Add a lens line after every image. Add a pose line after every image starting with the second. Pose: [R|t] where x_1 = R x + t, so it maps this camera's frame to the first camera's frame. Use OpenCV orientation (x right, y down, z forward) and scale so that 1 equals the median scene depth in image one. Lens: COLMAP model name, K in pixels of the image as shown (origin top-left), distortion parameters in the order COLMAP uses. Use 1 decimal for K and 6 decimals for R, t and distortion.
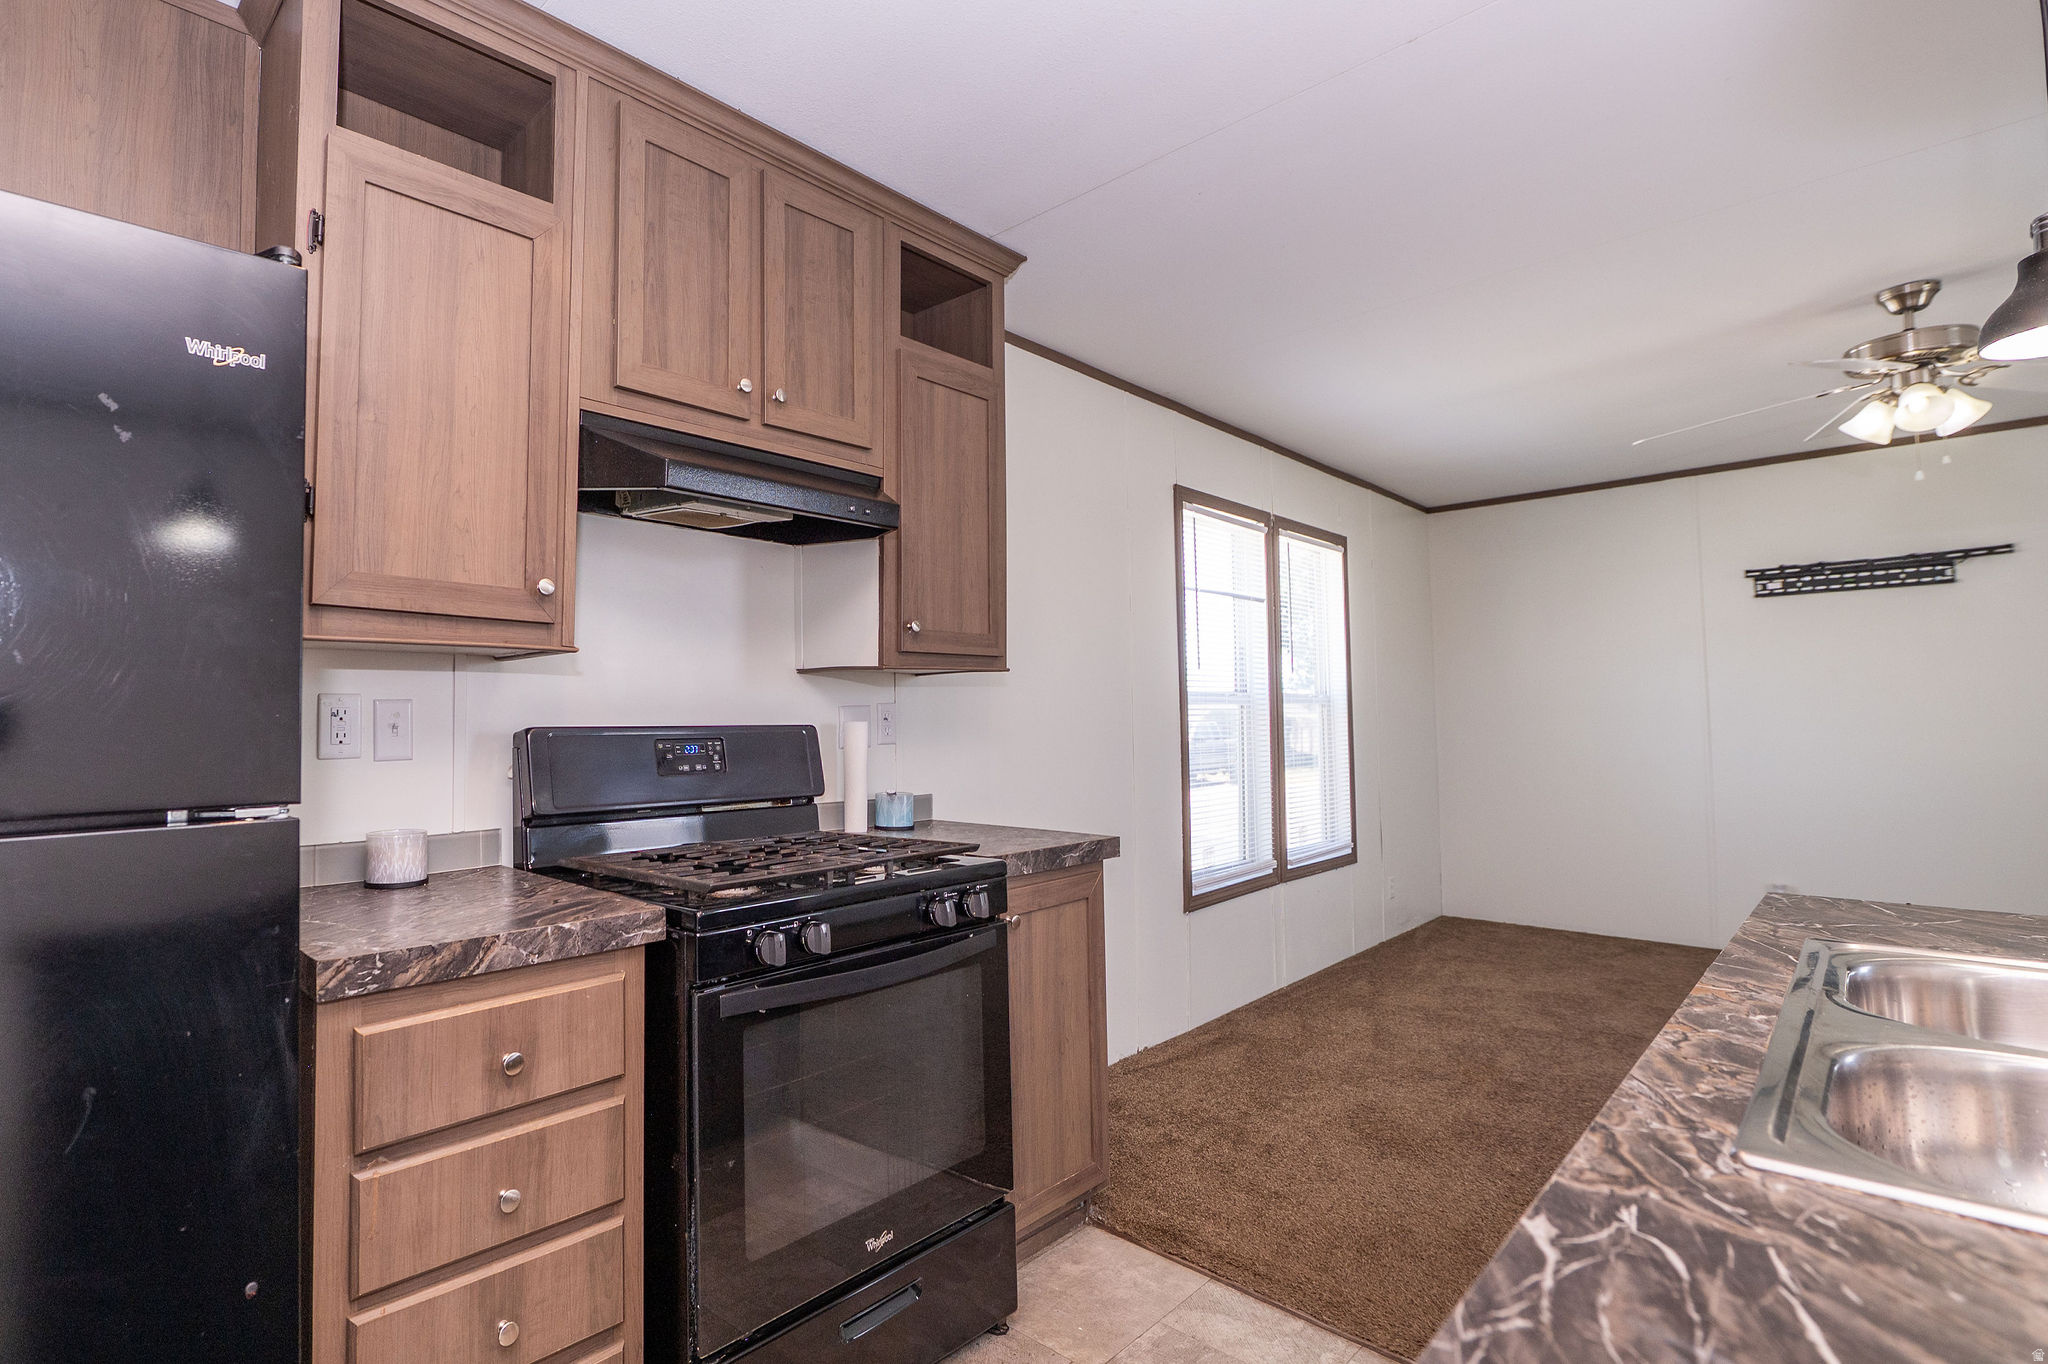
lens RADIAL K [[981.7, 0, 827.7], [0, 981.7, 677.6], [0, 0, 1]] dist [-0.005592, -0.001483]
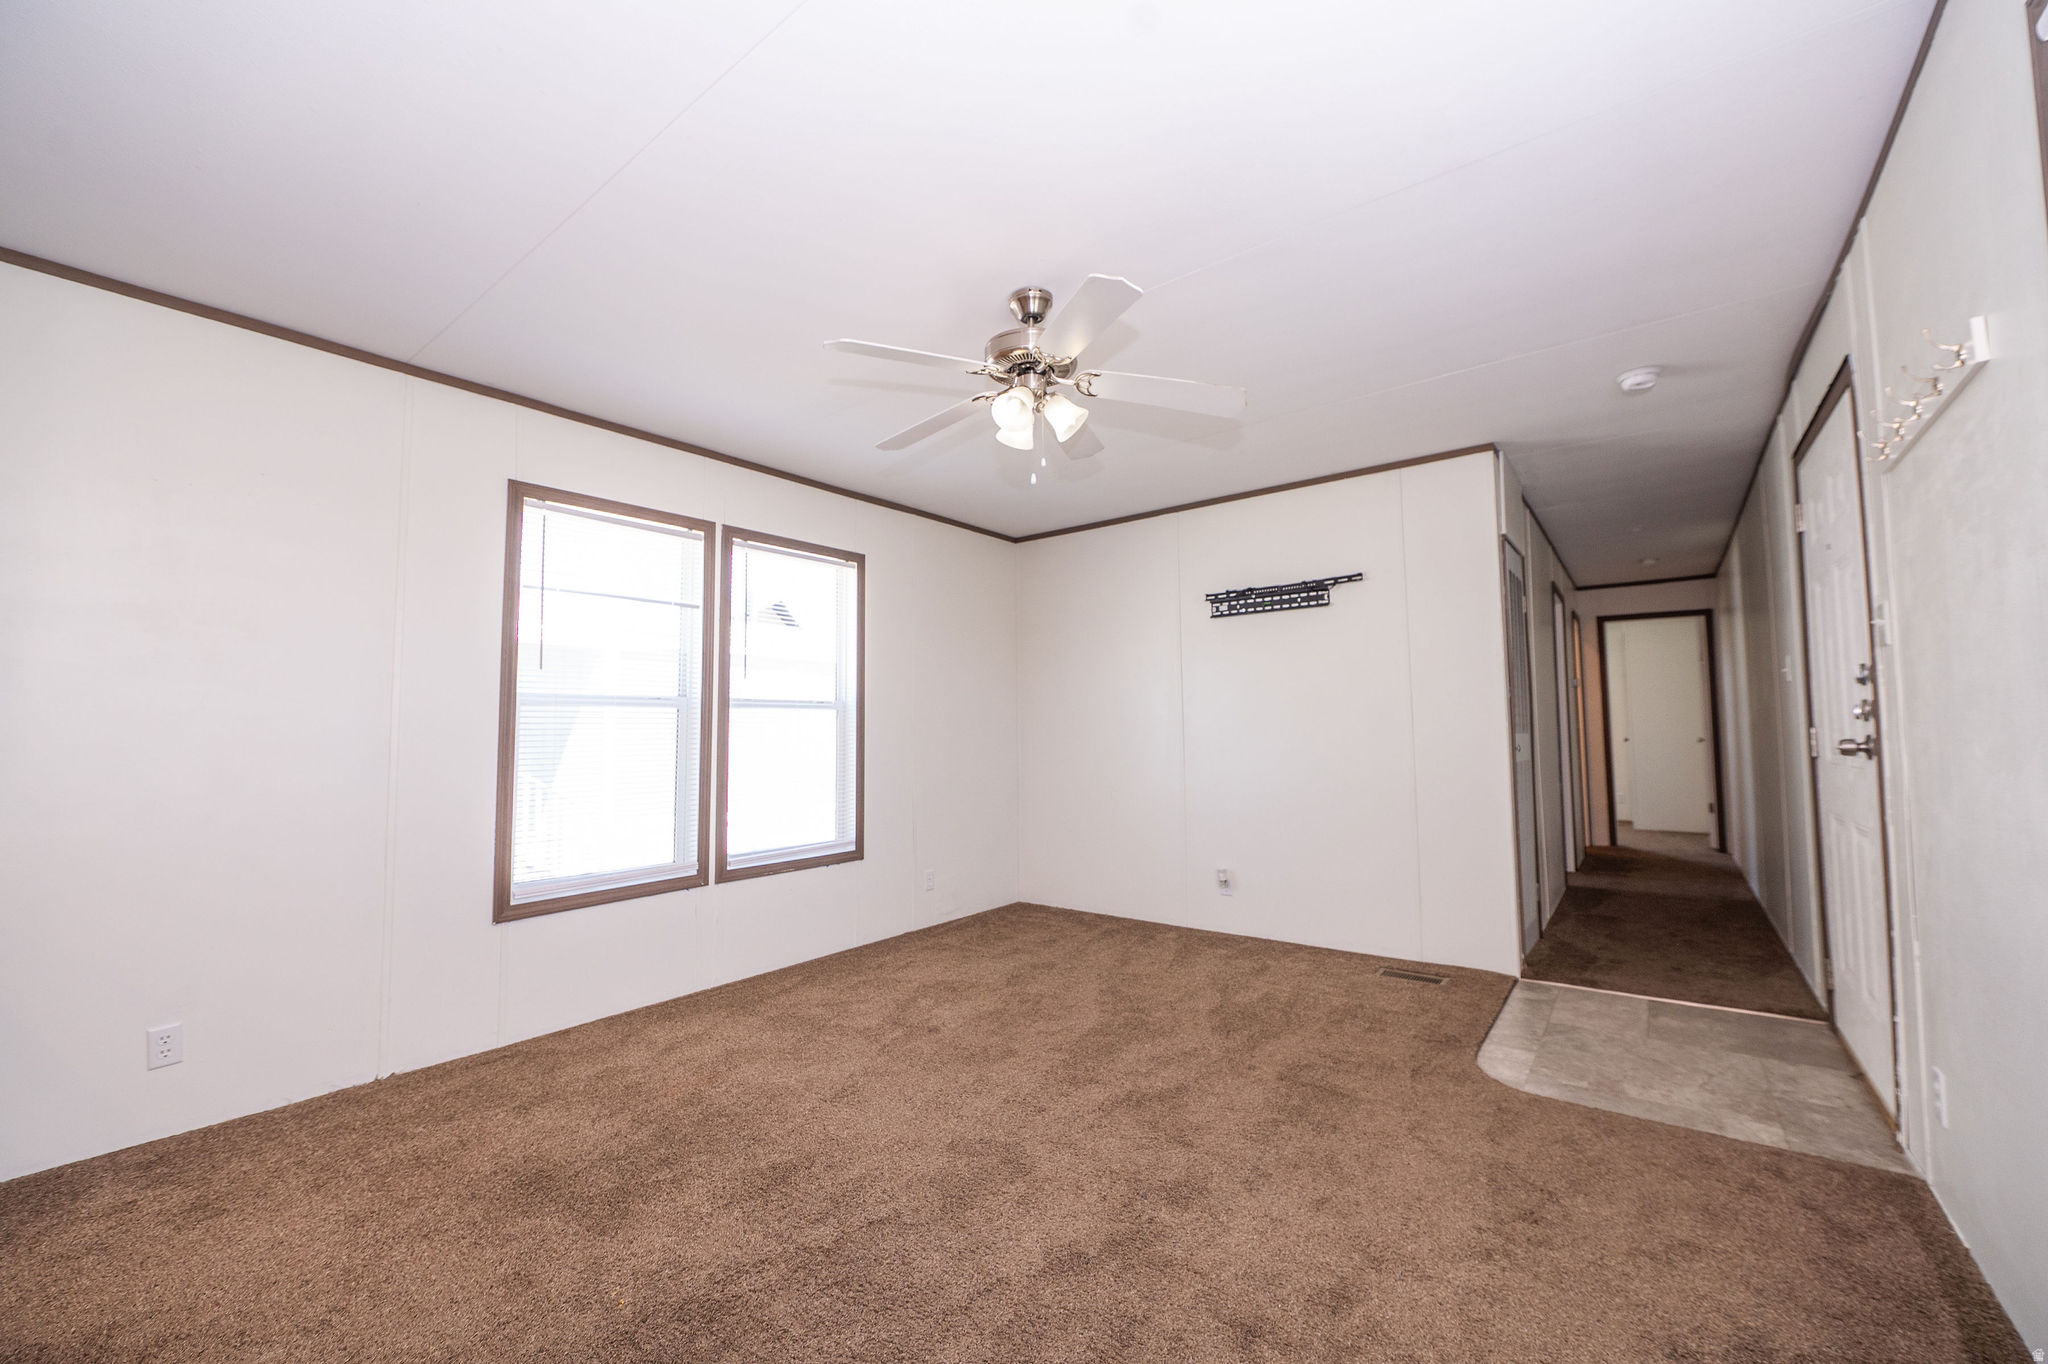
lens RADIAL K [[805.9, 0, 1041.7], [0, 805.9, 676.8], [0, 0, 1]] dist [-0.007563, -0.000795]
pose [[0.984587, 0.010188, 0.174601, 0.714506], [-0.005740, 0.999646, -0.025963, 0.015600], [-0.174804, 0.024561, 0.984297, 0.124144]]
